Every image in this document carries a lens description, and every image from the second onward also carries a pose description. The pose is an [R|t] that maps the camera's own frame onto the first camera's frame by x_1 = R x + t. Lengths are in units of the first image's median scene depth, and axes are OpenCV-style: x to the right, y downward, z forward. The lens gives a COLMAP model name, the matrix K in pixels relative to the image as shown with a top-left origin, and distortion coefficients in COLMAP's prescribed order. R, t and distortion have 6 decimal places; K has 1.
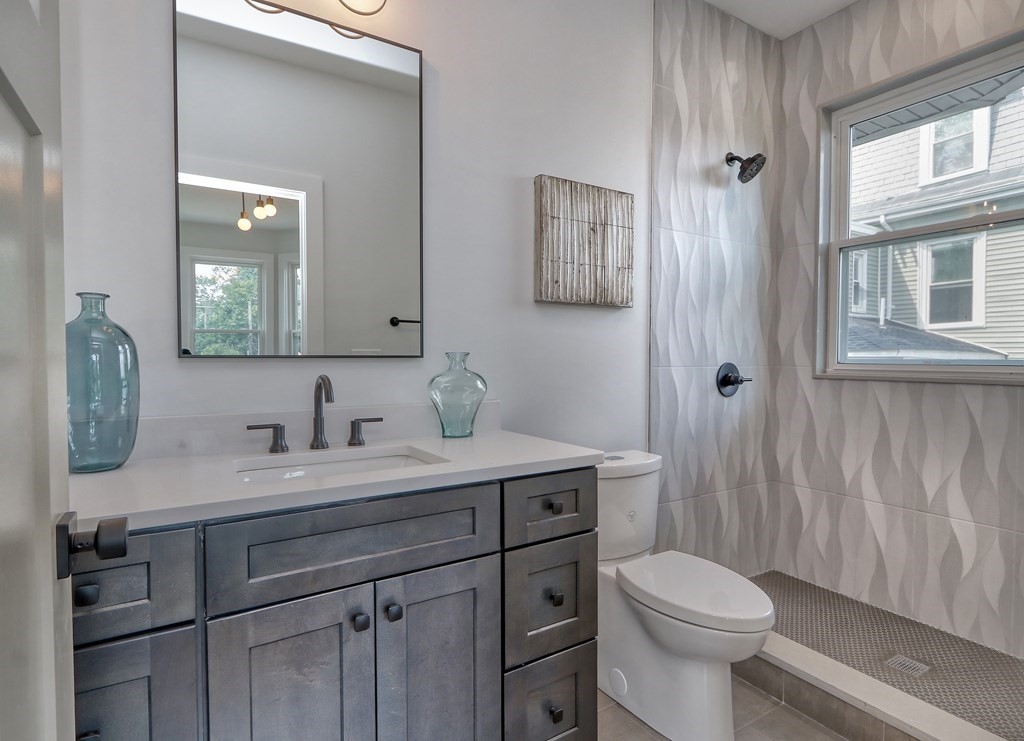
lens RADIAL K [[529.5, 0, 512.0], [0, 529.5, 370.5], [0, 0, 1]] dist [-0.000390, -0.000051]
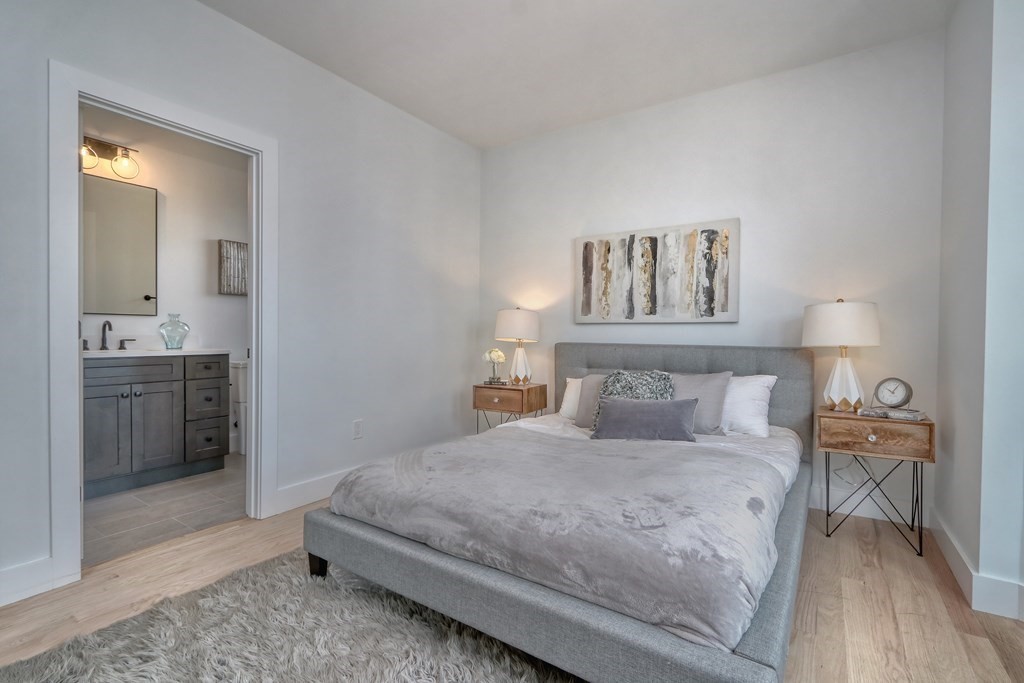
lens RADIAL K [[468.7, 0, 512.2], [0, 468.7, 337.8], [0, 0, 1]] dist [0.000305, 0.000198]
pose [[0.911586, 0.002476, 0.411103, 0.497943], [0.001718, 0.999950, -0.009832, 0.115250], [-0.411106, 0.009669, 0.911536, -1.865292]]
